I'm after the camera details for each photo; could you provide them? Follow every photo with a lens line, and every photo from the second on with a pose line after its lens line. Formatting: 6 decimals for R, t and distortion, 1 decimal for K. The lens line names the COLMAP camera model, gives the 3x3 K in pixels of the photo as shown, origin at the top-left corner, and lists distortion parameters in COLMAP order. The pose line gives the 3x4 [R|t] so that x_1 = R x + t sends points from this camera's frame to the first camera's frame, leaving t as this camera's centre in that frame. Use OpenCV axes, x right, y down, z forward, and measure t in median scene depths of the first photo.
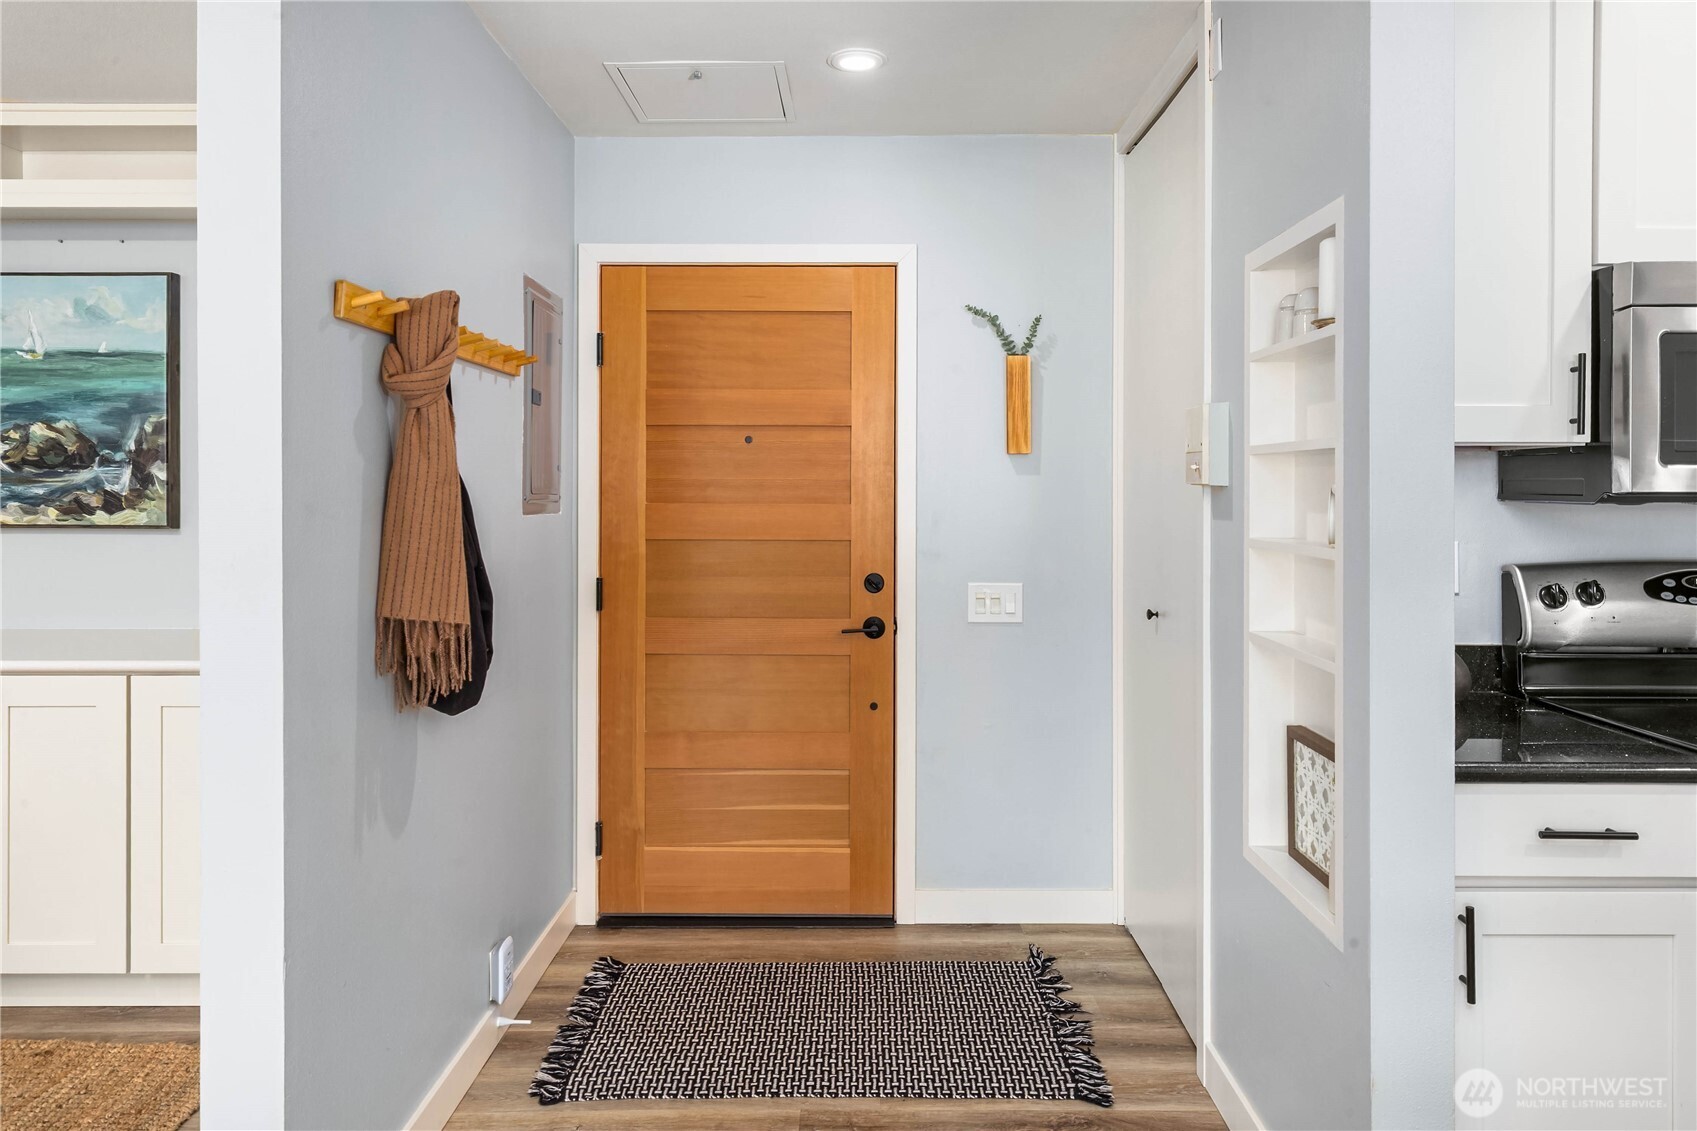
lens RADIAL K [[1083.3, 0, 848.6], [0, 1083.3, 472.7], [0, 0, 1]] dist [0.001568, -0.000357]
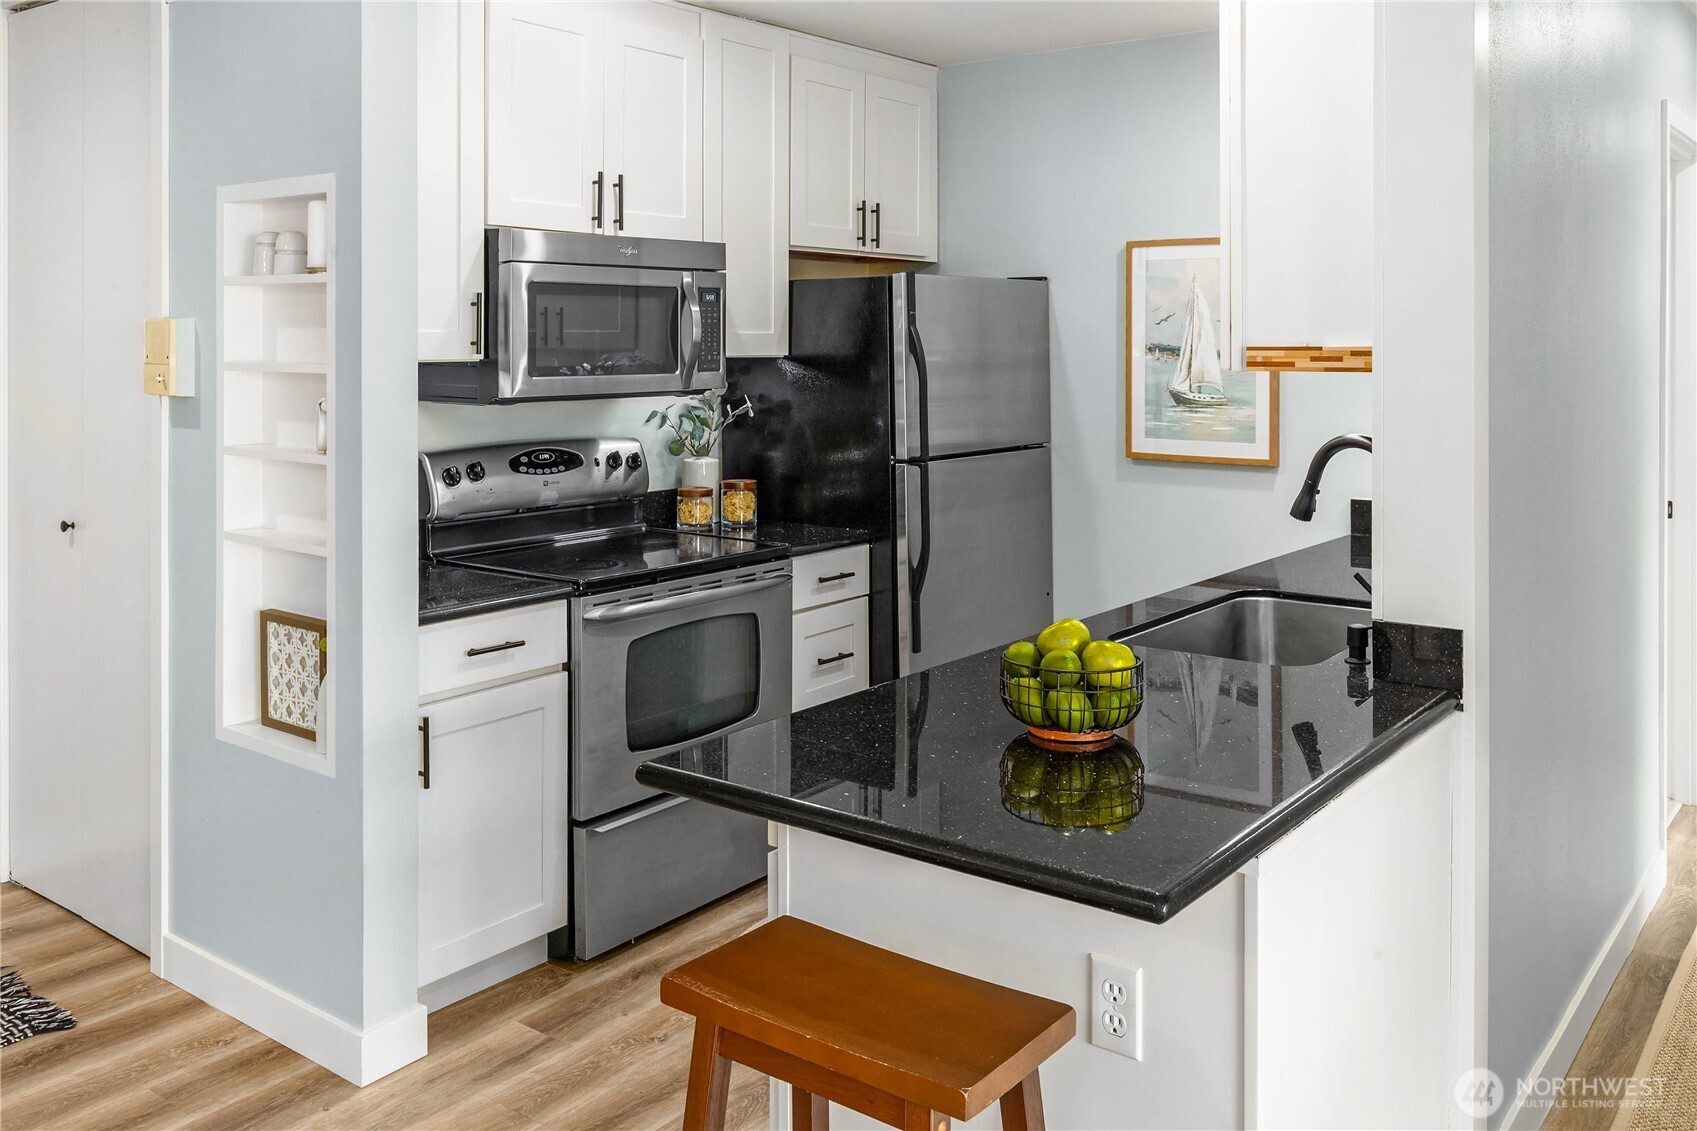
lens RADIAL K [[1406.0, 0, 848.5], [0, 1406.0, 565.5], [0, 0, 1]] dist [0.002408, -0.000046]
pose [[0.601863, -0.126979, 0.788440, -0.366516], [-0.016354, 0.985112, 0.171137, -0.070187], [-0.798432, -0.115895, 0.590825, -0.333771]]
